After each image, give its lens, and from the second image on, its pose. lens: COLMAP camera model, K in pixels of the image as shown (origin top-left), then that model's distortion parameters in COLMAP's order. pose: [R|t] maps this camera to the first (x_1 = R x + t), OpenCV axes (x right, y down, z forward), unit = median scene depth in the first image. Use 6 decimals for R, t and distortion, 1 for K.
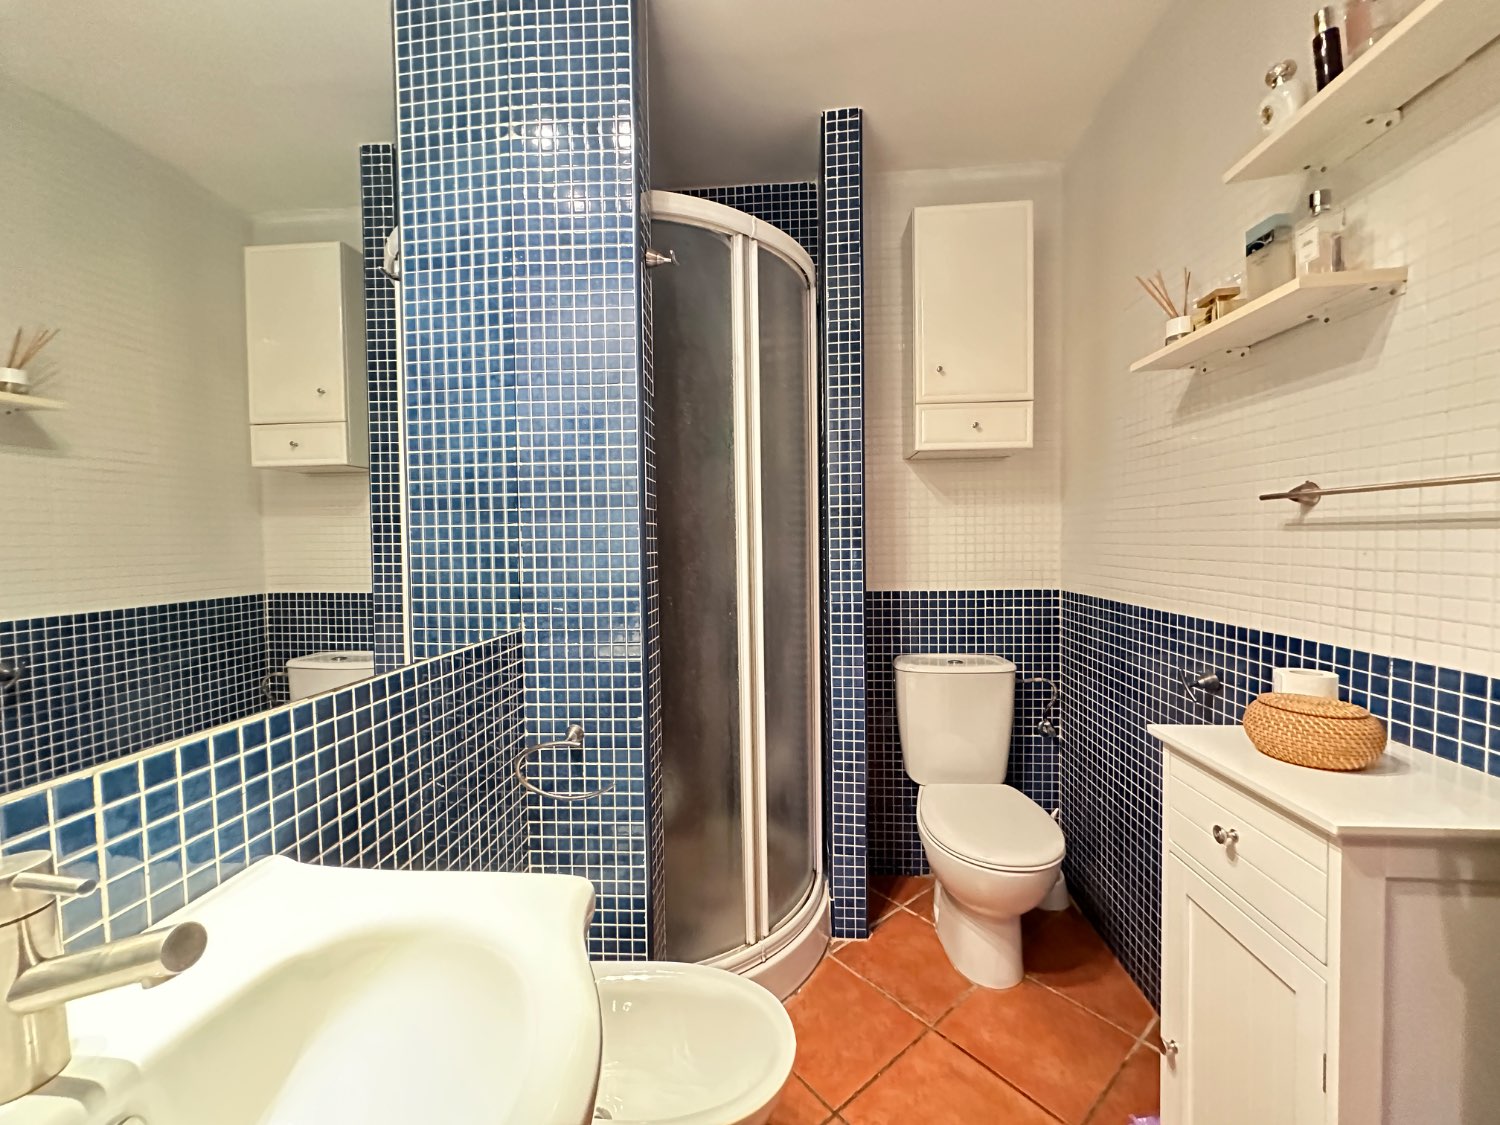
lens RADIAL K [[602.2, 0, 748.2], [0, 602.2, 561.5], [0, 0, 1]] dist [-0.004080, 0.001160]
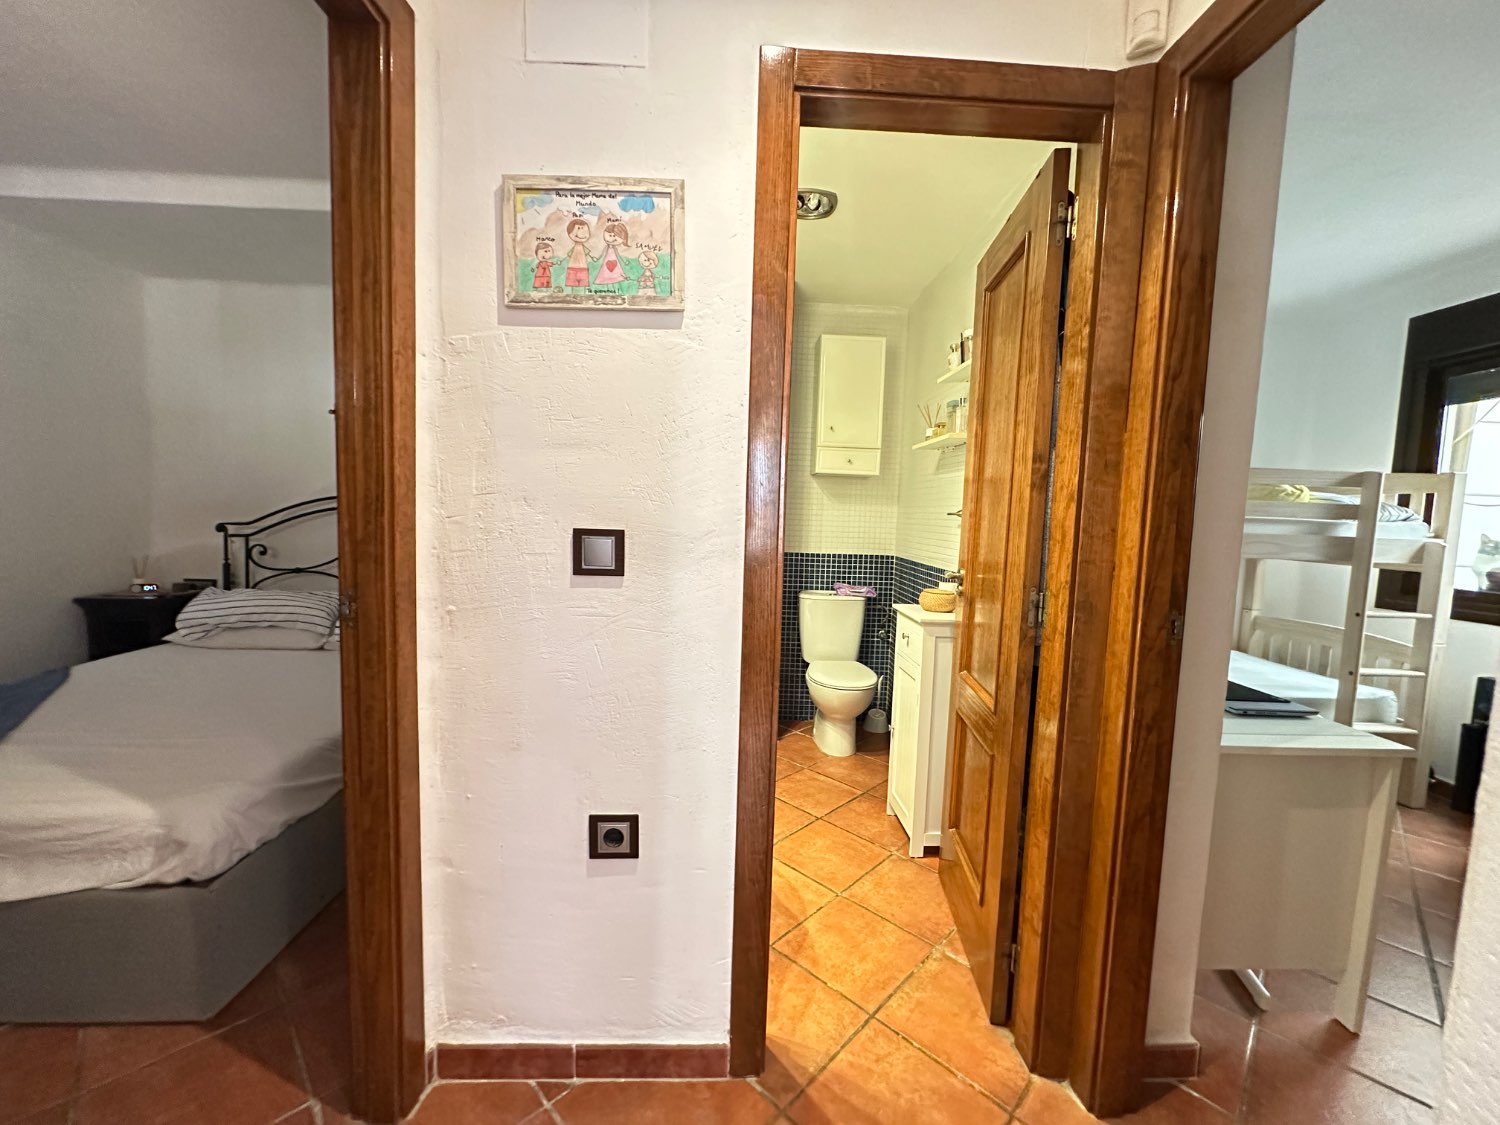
lens RADIAL K [[602.2, 0, 734.9], [0, 602.2, 561.6], [0, 0, 1]] dist [-0.004080, 0.001160]
pose [[0.993470, 0.039030, 0.107206, -0.126085], [-0.044003, 0.998044, 0.044417, 0.007154], [-0.105263, -0.048844, 0.993244, -0.681124]]
